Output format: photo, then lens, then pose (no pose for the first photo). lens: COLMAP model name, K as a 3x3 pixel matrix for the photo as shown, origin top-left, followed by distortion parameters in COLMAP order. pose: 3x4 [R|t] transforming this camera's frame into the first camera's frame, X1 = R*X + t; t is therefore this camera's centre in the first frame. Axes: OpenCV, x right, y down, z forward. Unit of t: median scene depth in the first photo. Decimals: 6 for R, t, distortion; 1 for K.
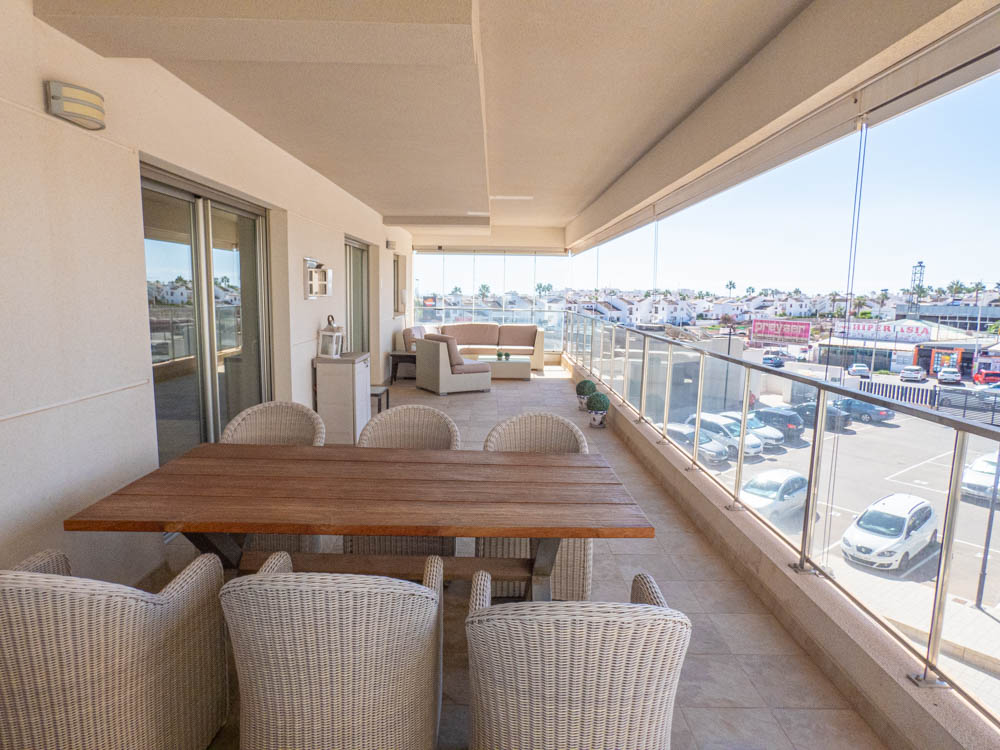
lens RADIAL K [[603.9, 0, 500.0], [0, 603.9, 375.0], [0, 0, 1]] dist [-0.061262, 0.090376]
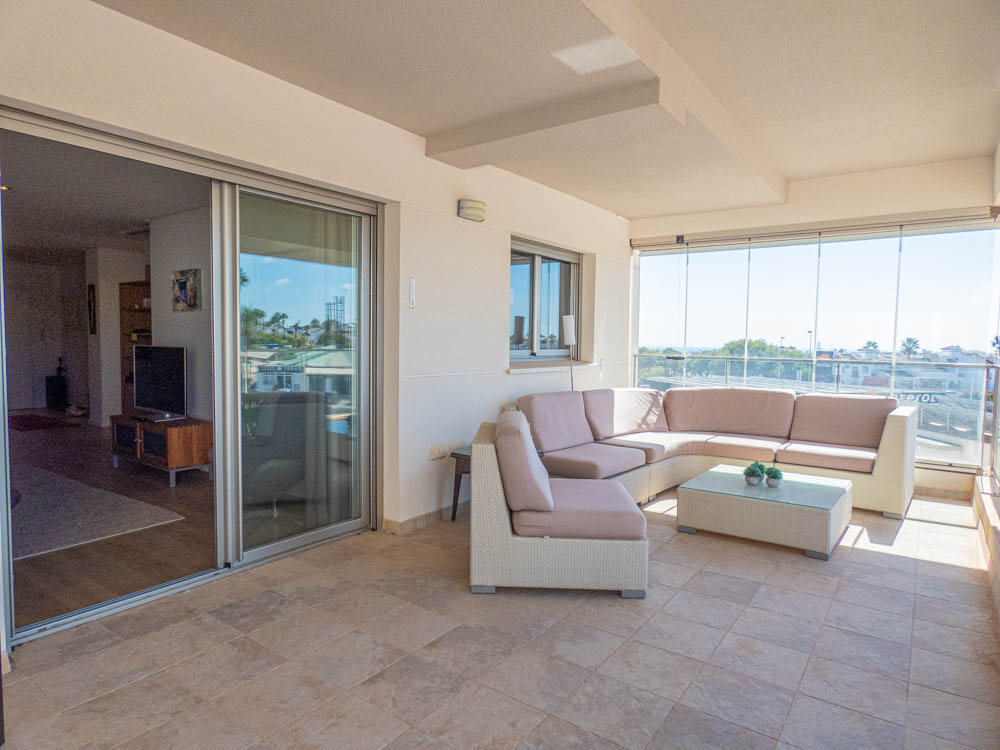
lens RADIAL K [[603.9, 0, 500.0], [0, 603.9, 375.0], [0, 0, 1]] dist [-0.061262, 0.090376]
pose [[0.806288, 0.029101, -0.590806, 0.082138], [-0.082802, 0.994508, -0.064017, -0.049658], [0.585699, 0.100536, 0.804270, 0.502965]]
